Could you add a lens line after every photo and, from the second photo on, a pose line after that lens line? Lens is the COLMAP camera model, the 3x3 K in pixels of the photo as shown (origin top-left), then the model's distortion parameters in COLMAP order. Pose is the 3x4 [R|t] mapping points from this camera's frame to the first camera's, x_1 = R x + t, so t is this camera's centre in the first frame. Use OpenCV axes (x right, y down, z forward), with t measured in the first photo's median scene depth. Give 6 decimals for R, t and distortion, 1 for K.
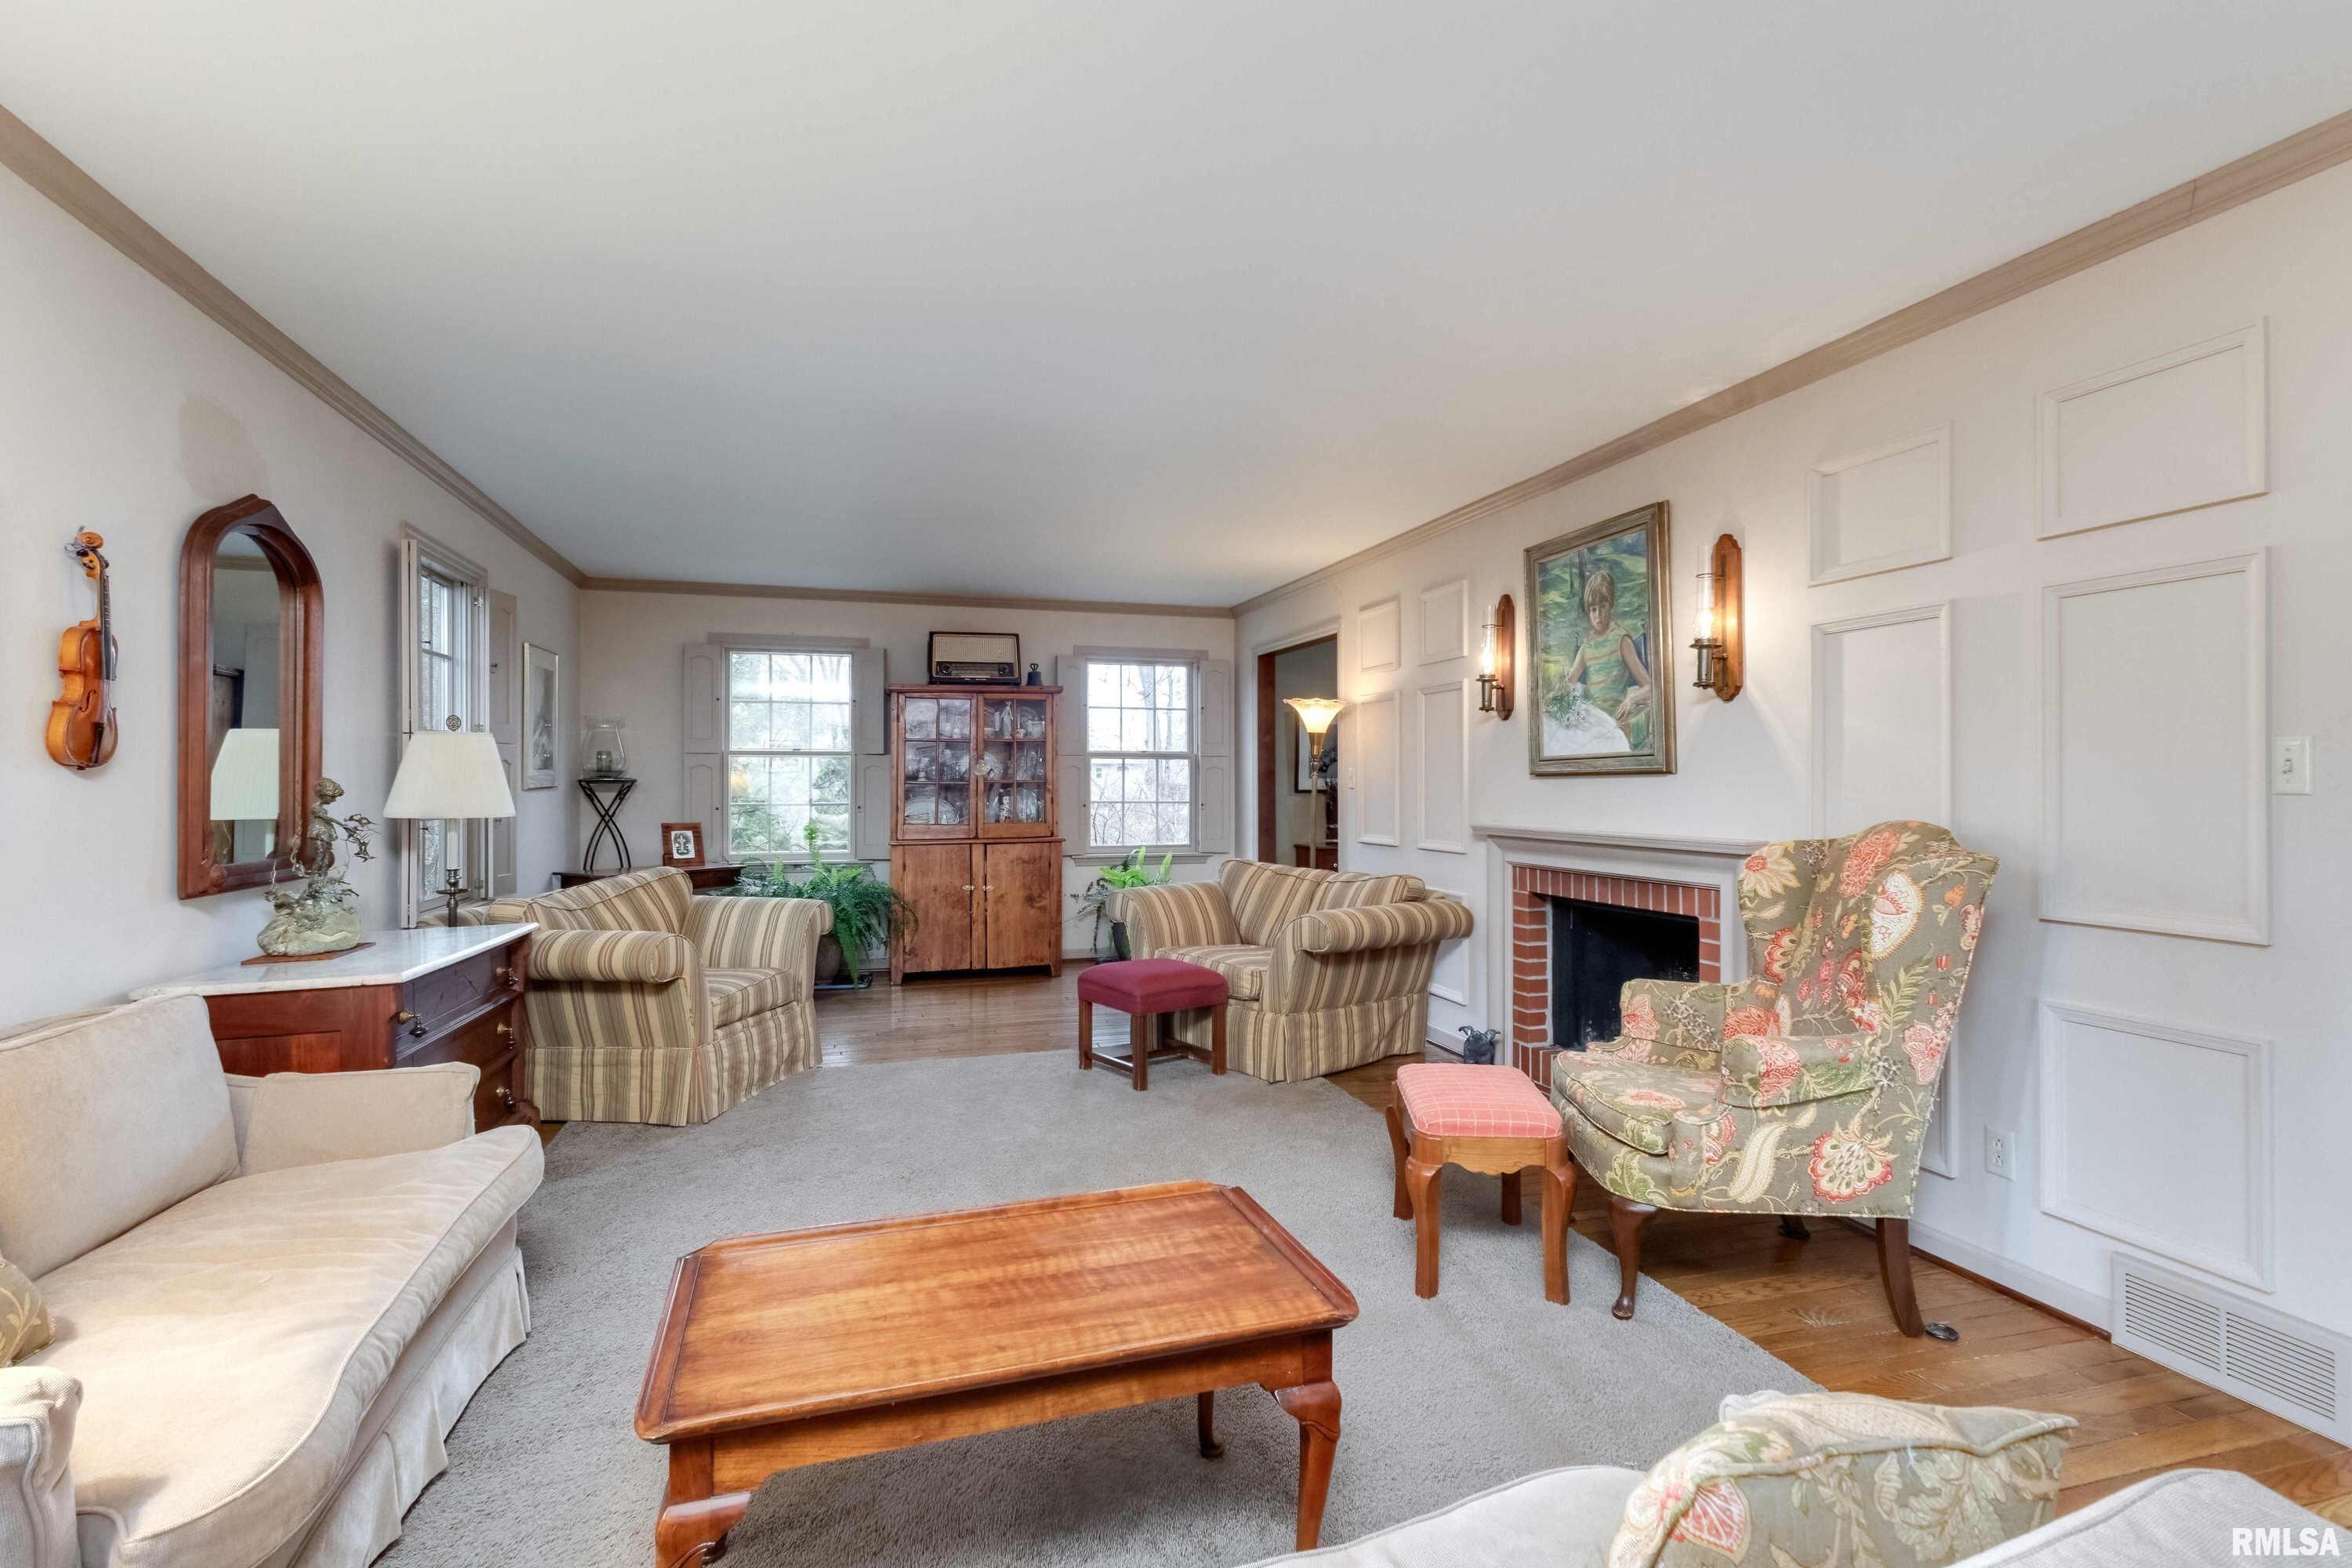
lens RADIAL K [[1100.3, 0, 1167.5], [0, 1100.3, 779.0], [0, 0, 1]] dist [-0.001003, 0.000009]
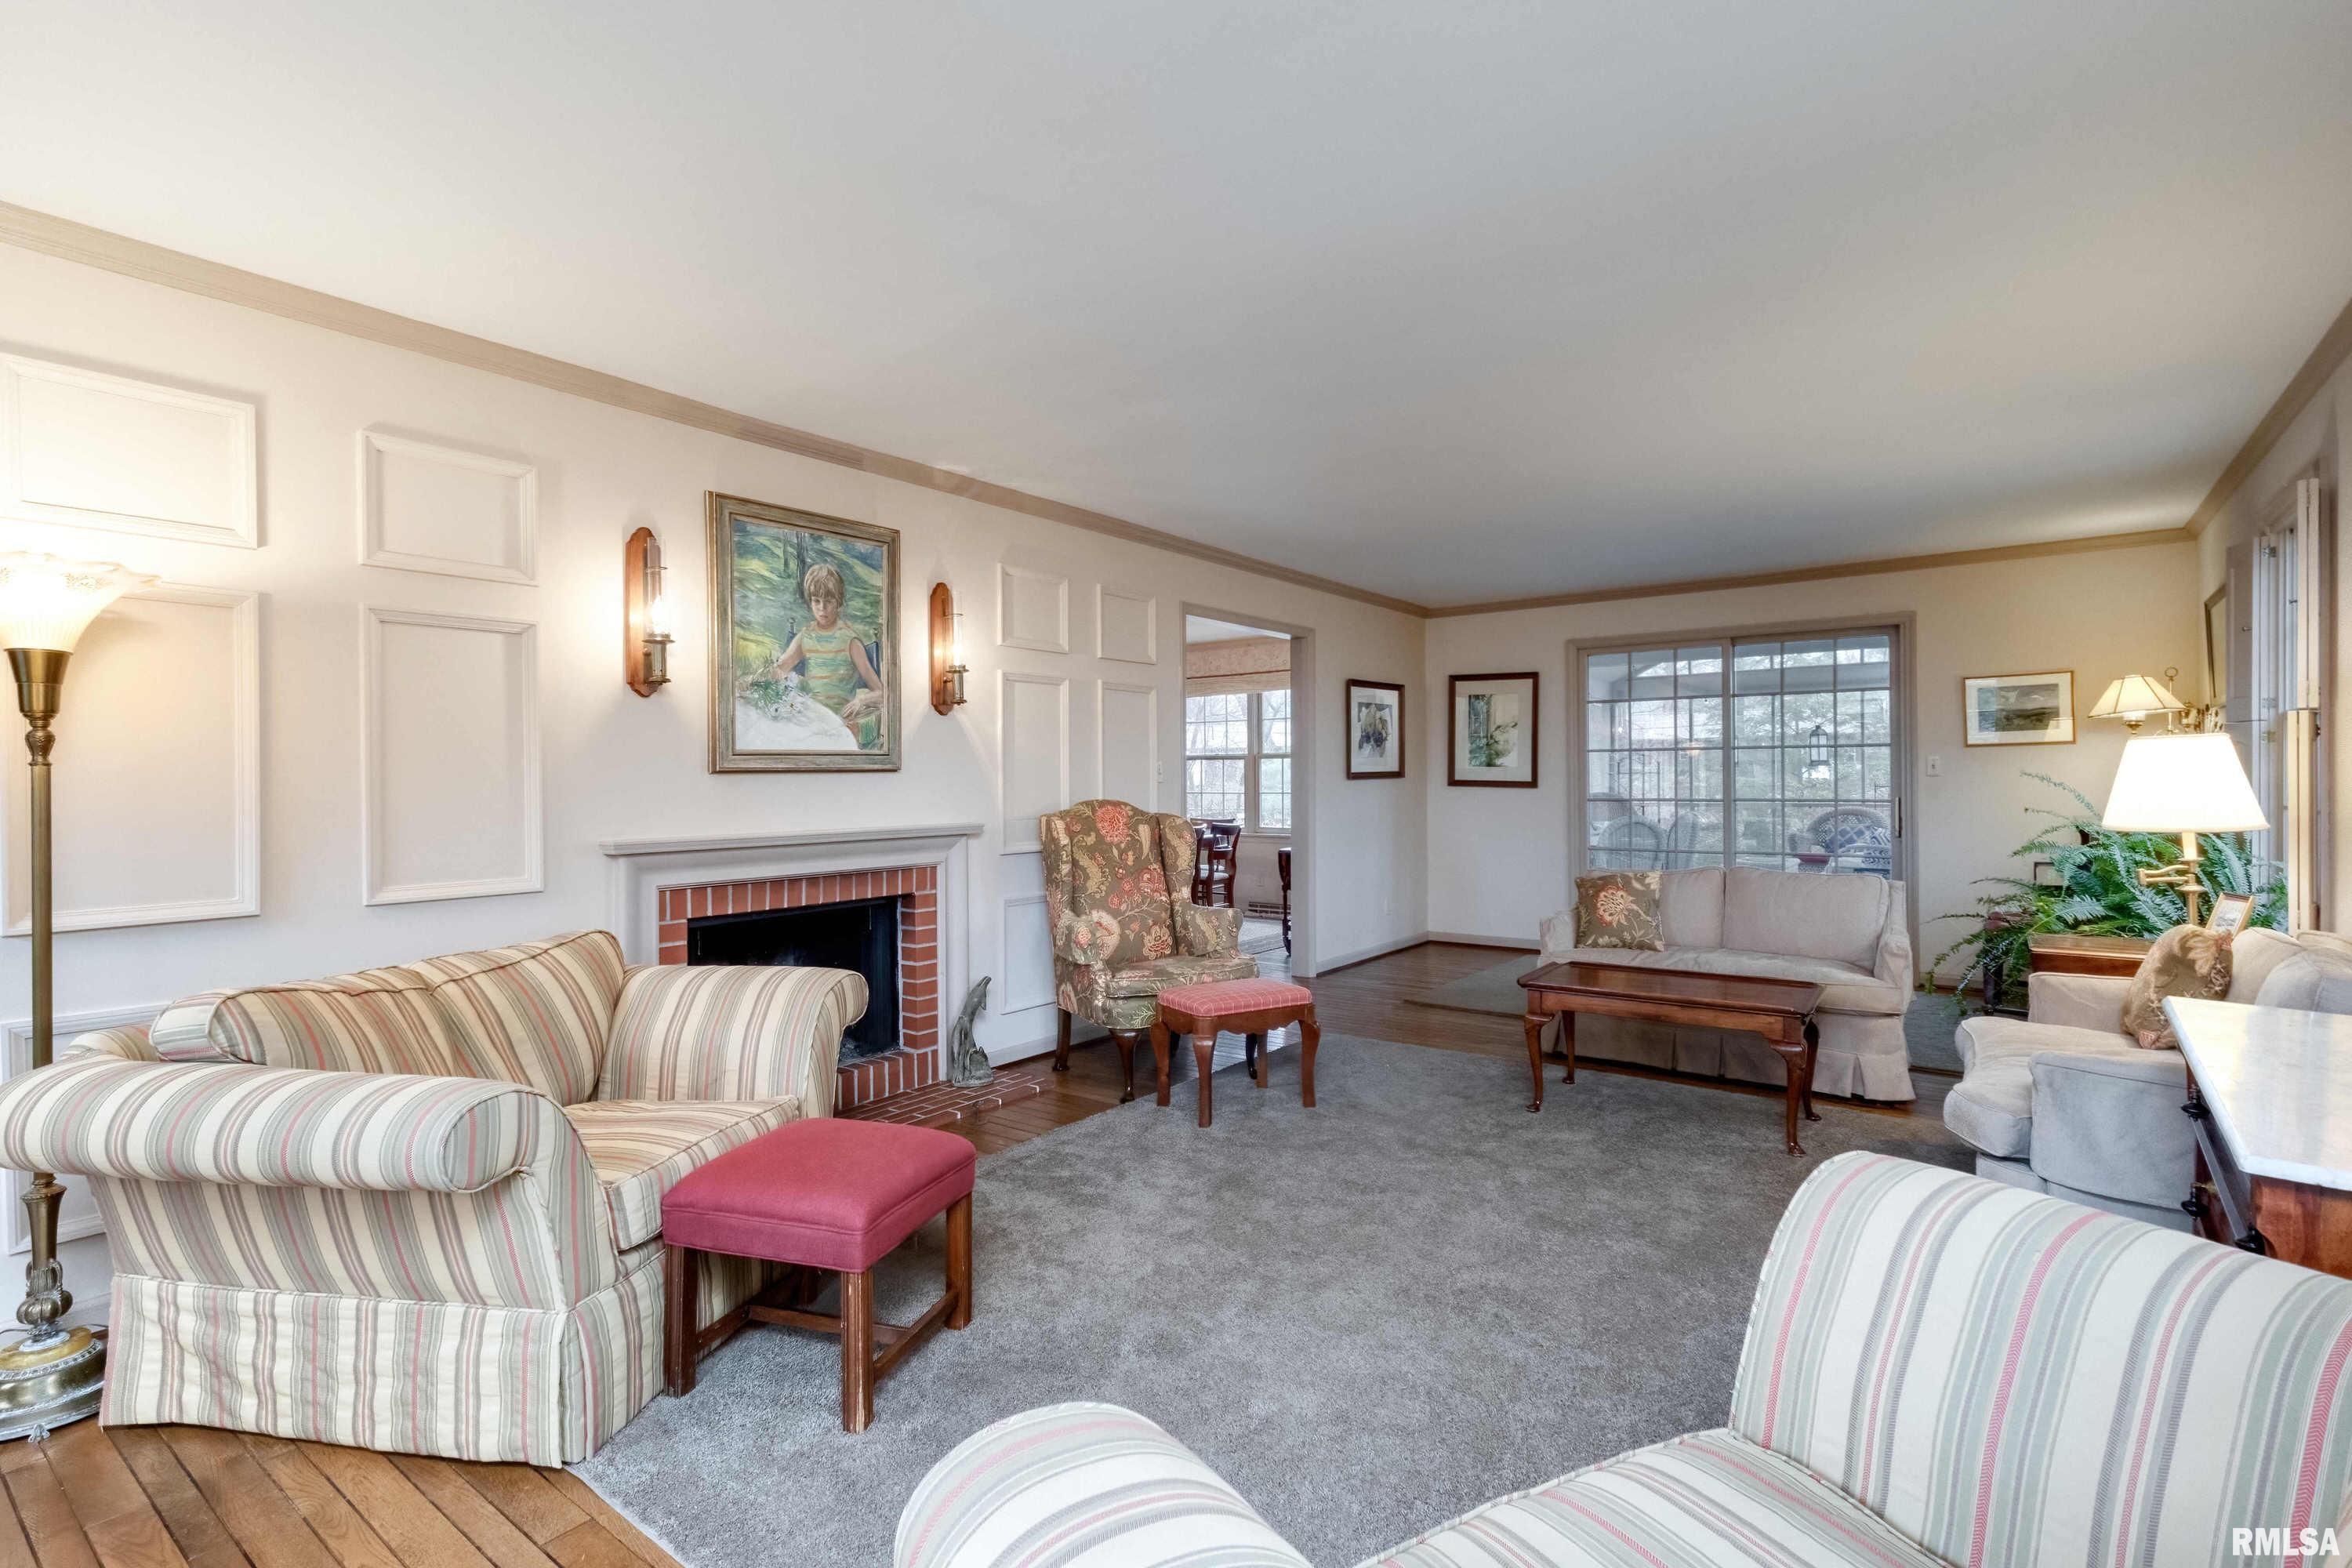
lens RADIAL K [[1100.3, 0, 1167.5], [0, 1100.3, 779.0], [0, 0, 1]] dist [-0.001003, 0.000009]
pose [[-0.586666, 0.005487, 0.809810, -0.579385], [0.005240, 0.999982, -0.002980, 0.006844], [-0.809812, 0.002495, -0.586685, 1.329977]]
